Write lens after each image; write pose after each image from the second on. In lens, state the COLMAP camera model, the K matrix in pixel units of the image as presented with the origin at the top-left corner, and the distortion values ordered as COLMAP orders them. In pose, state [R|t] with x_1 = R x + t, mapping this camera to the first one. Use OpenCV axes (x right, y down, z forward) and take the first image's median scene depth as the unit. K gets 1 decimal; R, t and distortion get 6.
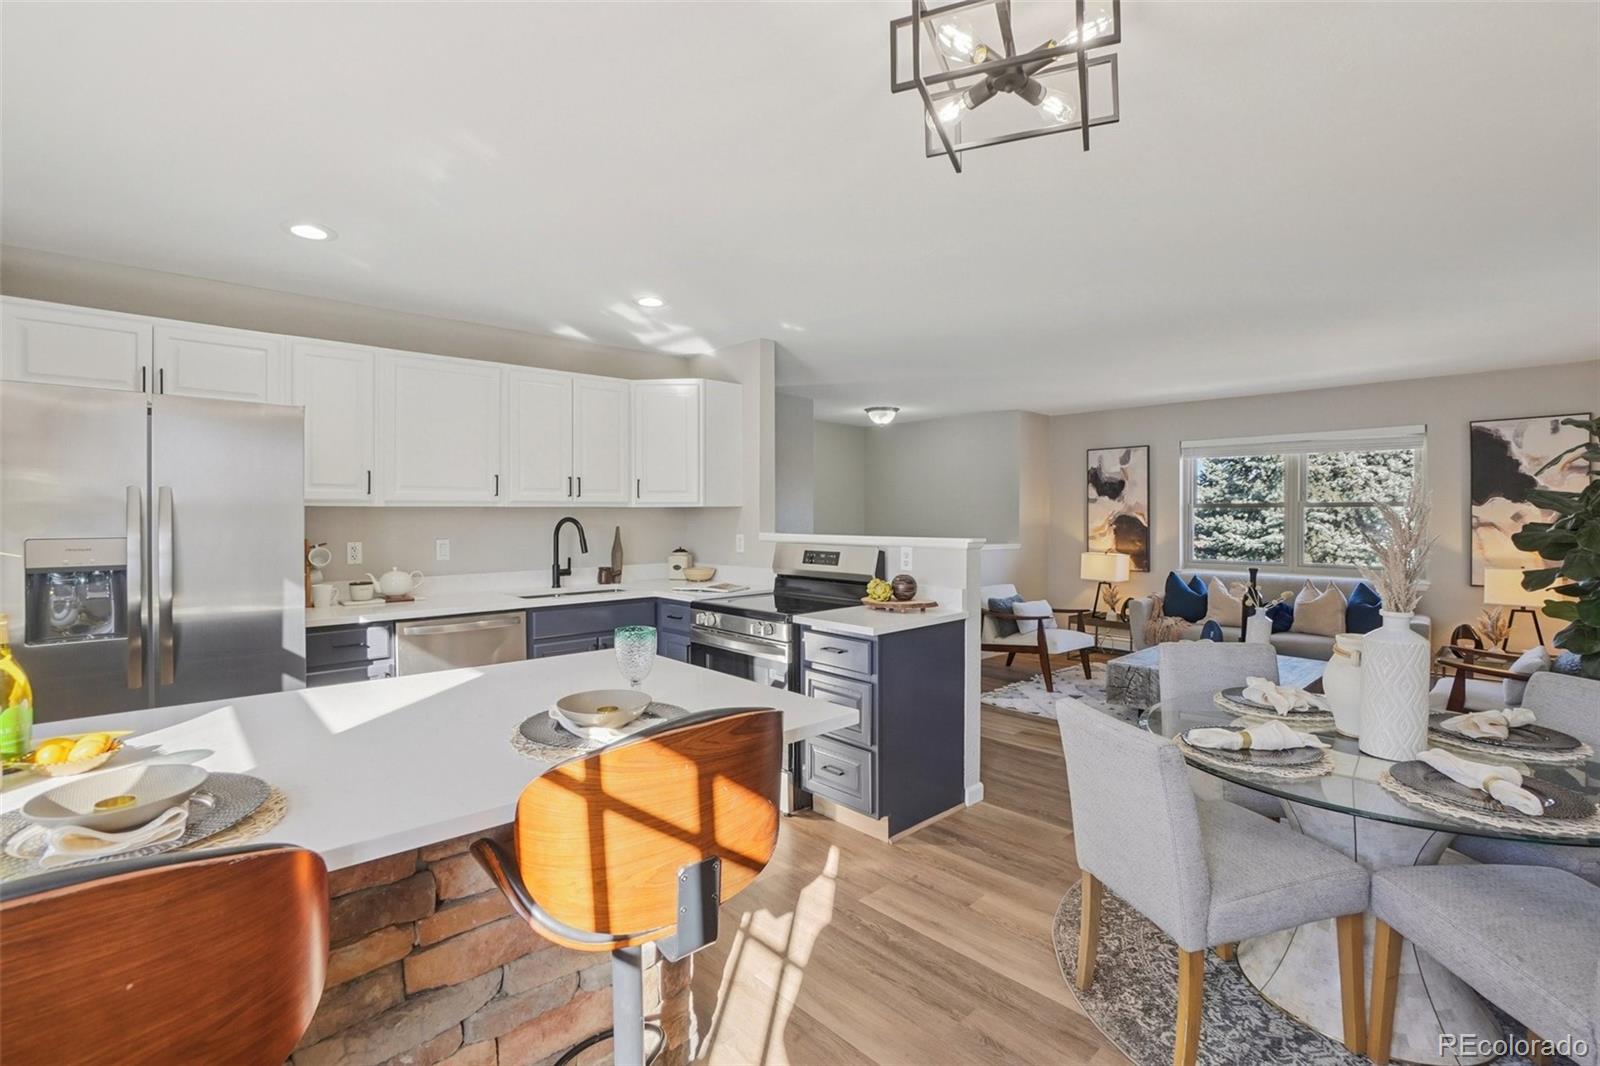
lens RADIAL K [[726.9, 0, 806.6], [0, 726.9, 529.2], [0, 0, 1]] dist [-0.033744, 0.005698]
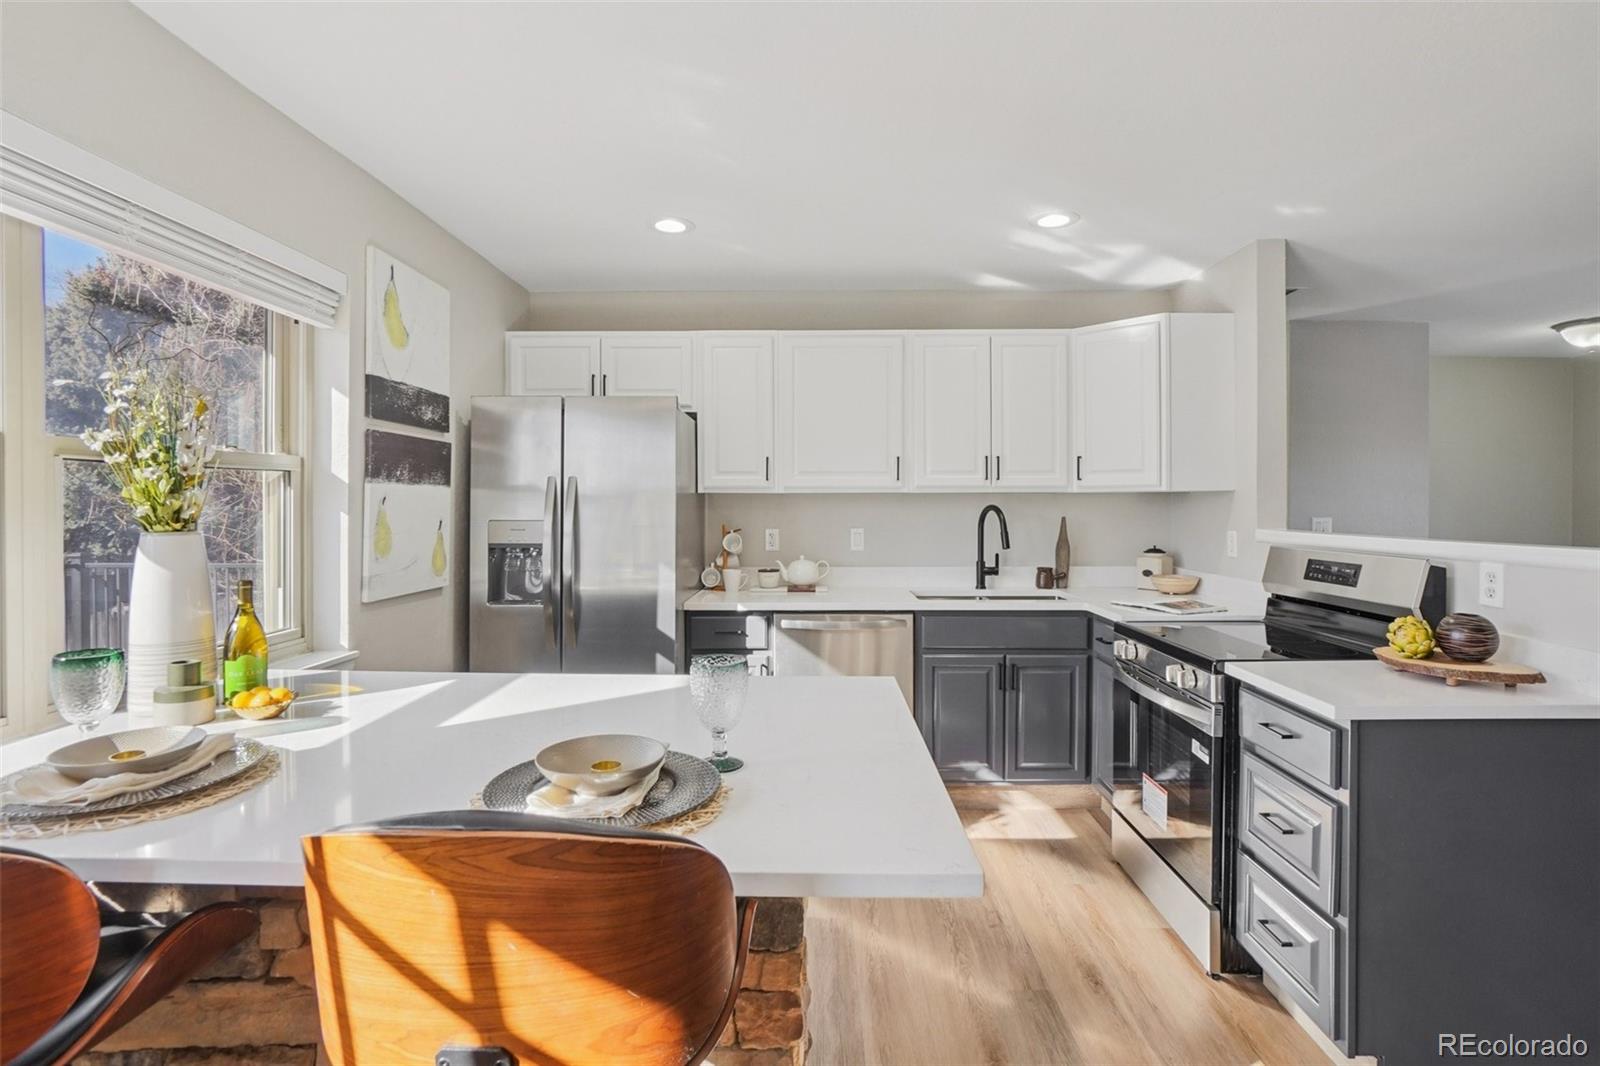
lens RADIAL K [[795.5, 0, 809.0], [0, 795.5, 513.3], [0, 0, 1]] dist [-0.036083, 0.017088]
pose [[0.718993, 0.010247, -0.694942, 0.148122], [-0.015634, 0.999877, -0.001432, -0.002439], [0.694842, 0.011894, 0.719064, 0.197202]]
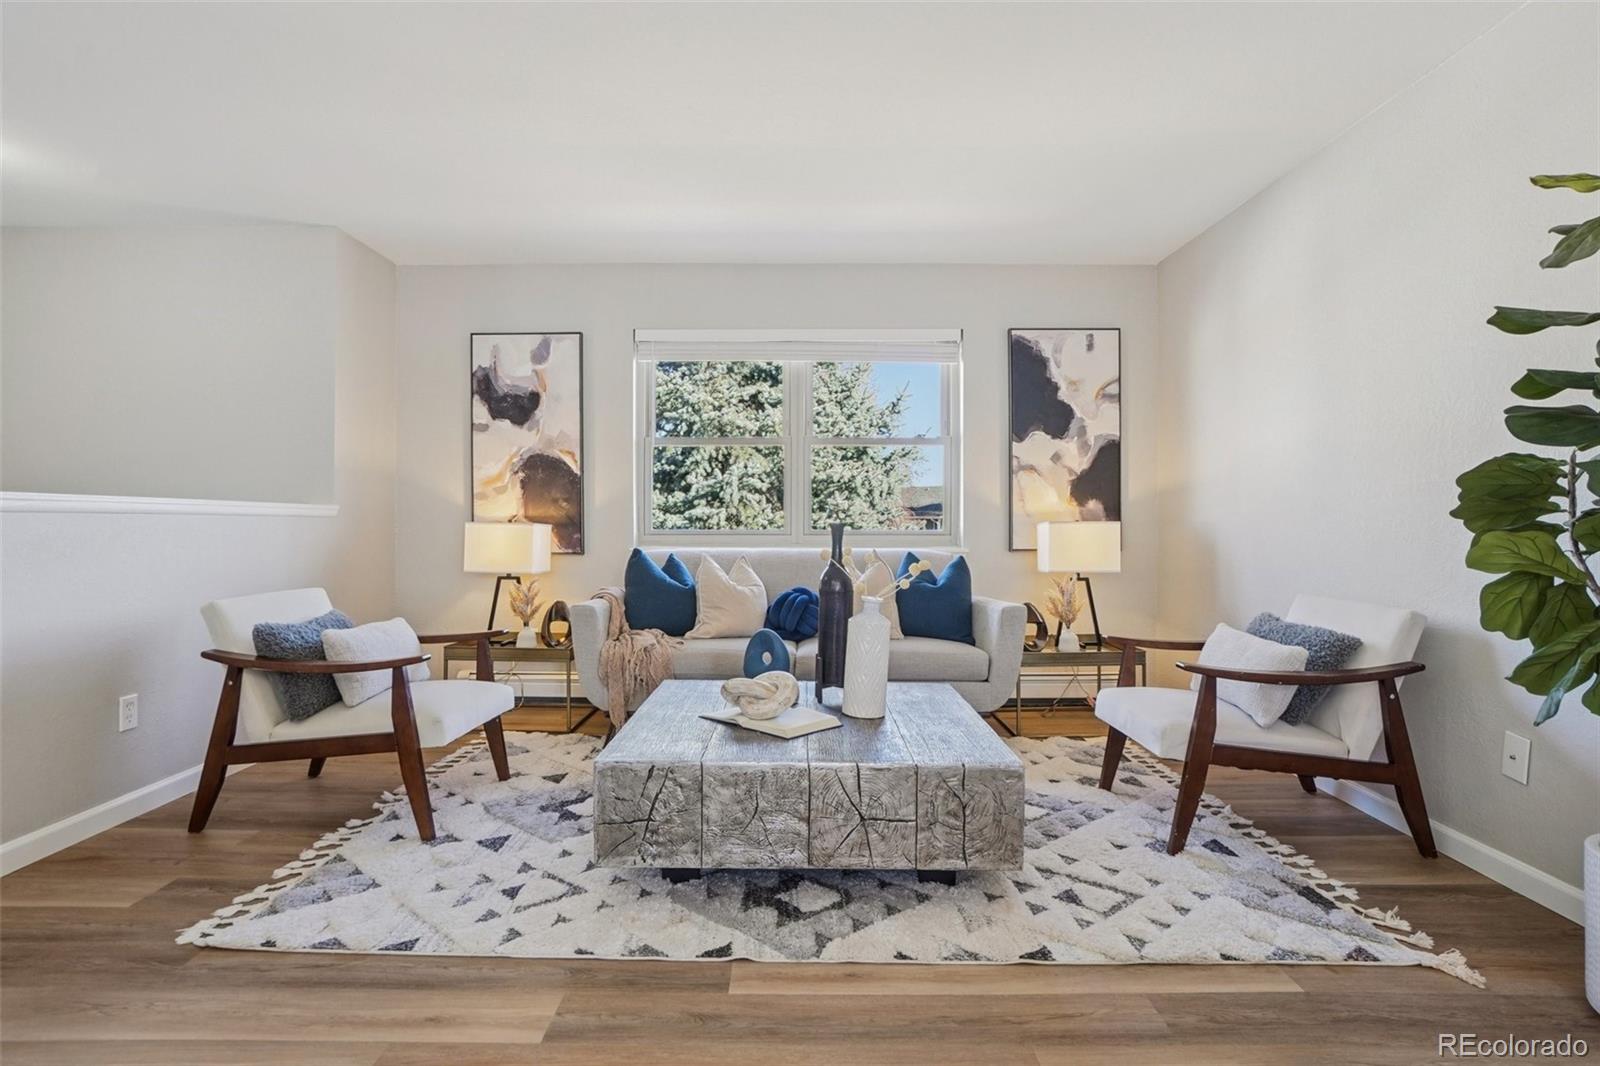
lens RADIAL K [[842.2, 0, 801.0], [0, 842.2, 528.1], [0, 0, 1]] dist [-0.028834, 0.006404]
pose [[0.695232, -0.009170, 0.718727, 0.194308], [0.011583, 0.999932, 0.001554, 0.066179], [-0.718692, 0.007244, 0.695290, 0.691435]]
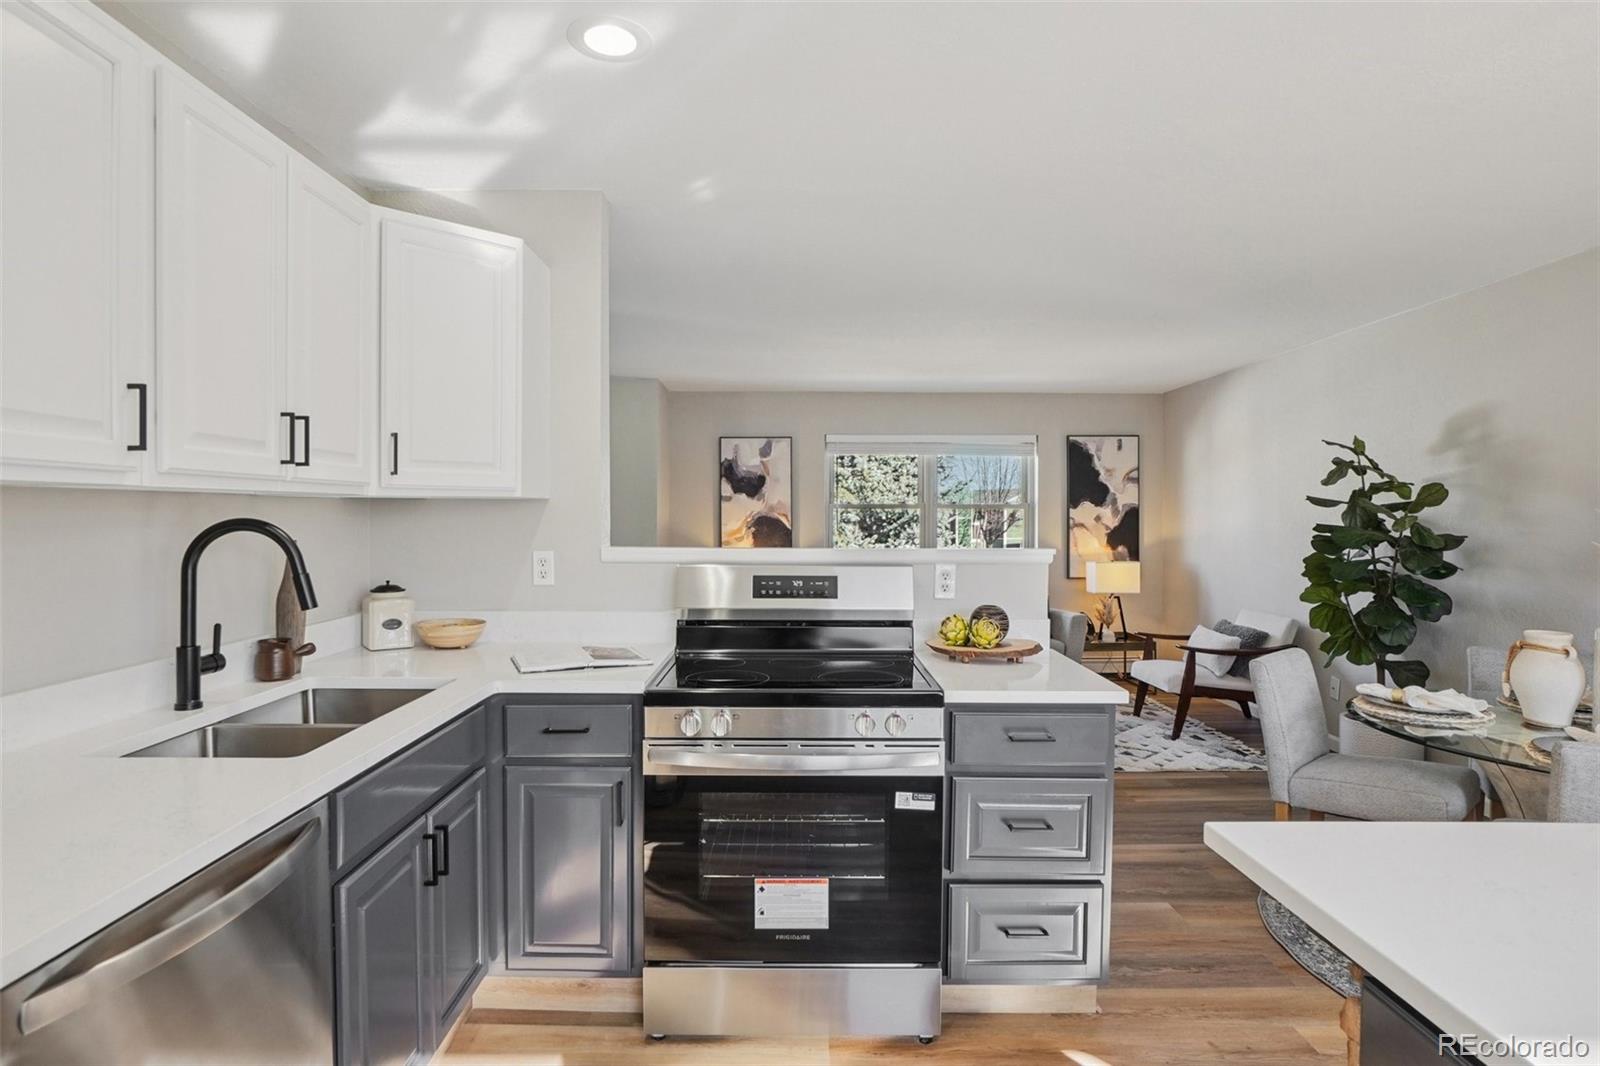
lens RADIAL K [[842.2, 0, 813.5], [0, 842.2, 527.5], [0, 0, 1]] dist [-0.028834, 0.006404]
pose [[0.682351, -0.007135, 0.730990, -0.432542], [0.011091, 0.999938, -0.000593, -0.008163], [-0.730940, 0.008512, 0.682388, 0.469739]]
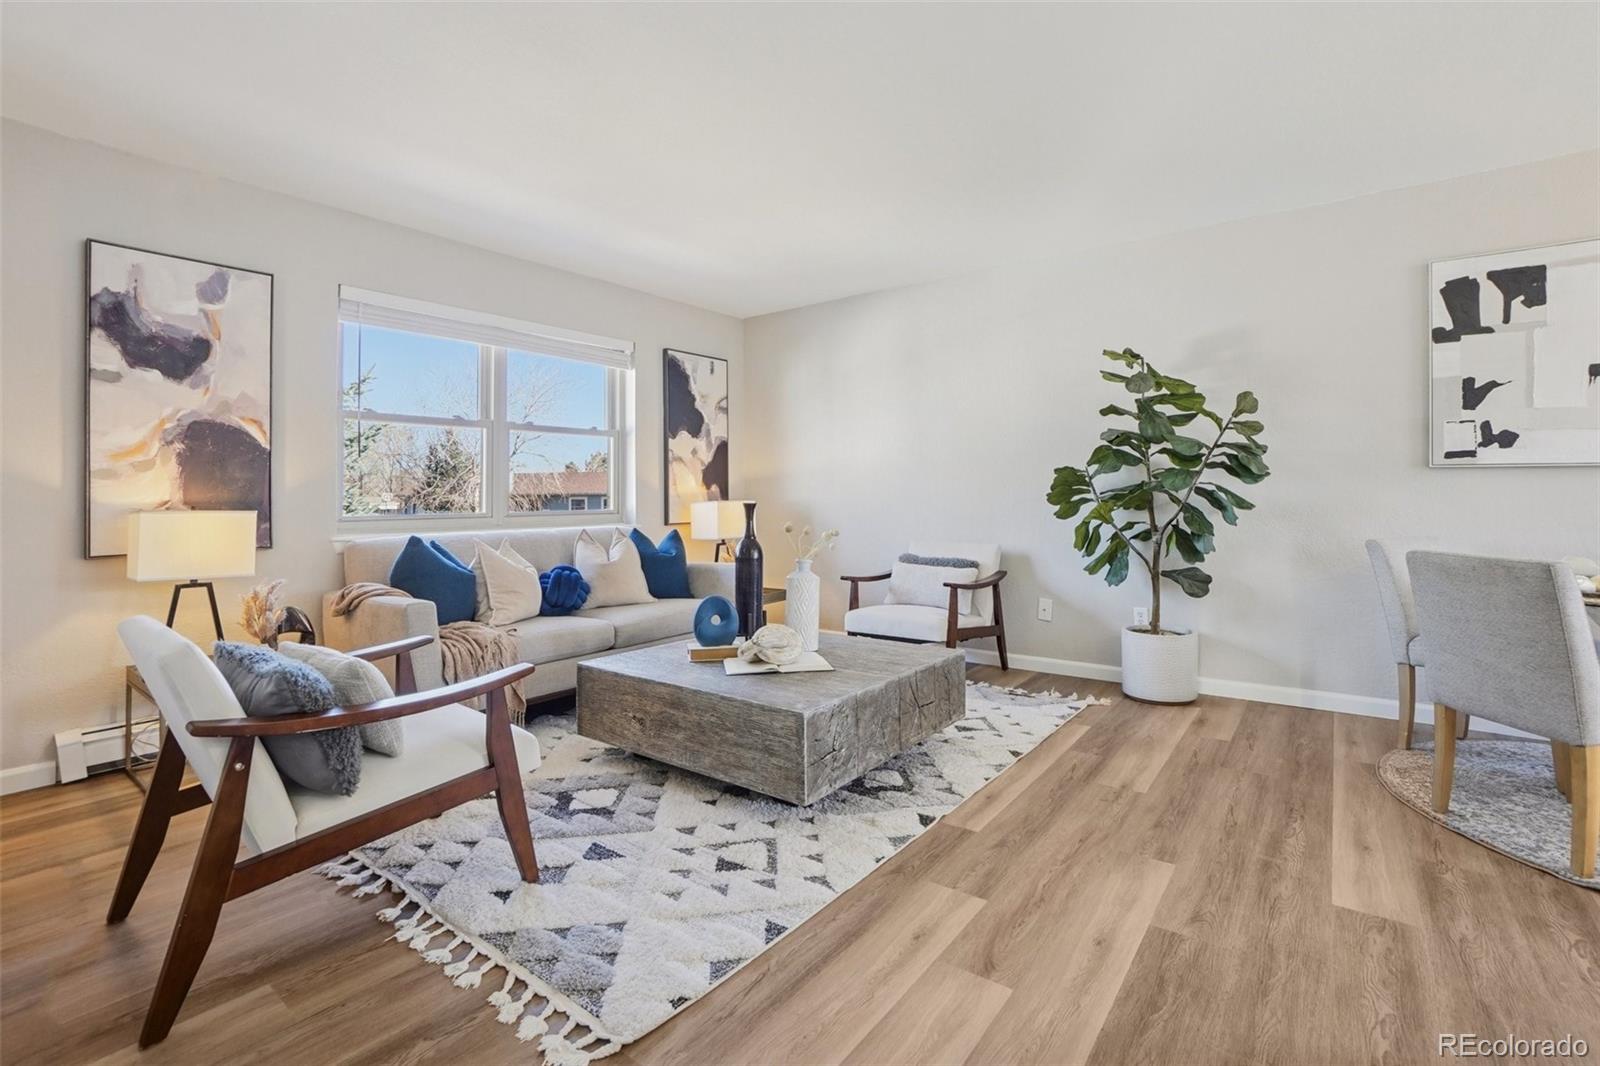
lens RADIAL K [[726.9, 0, 787.1], [0, 726.9, 483.8], [0, 0, 1]] dist [-0.033744, 0.005698]
pose [[-0.137130, 0.014654, 0.990445, -0.037553], [0.022964, 0.999669, -0.011611, 0.051993], [-0.990287, 0.021153, -0.137421, 1.233439]]
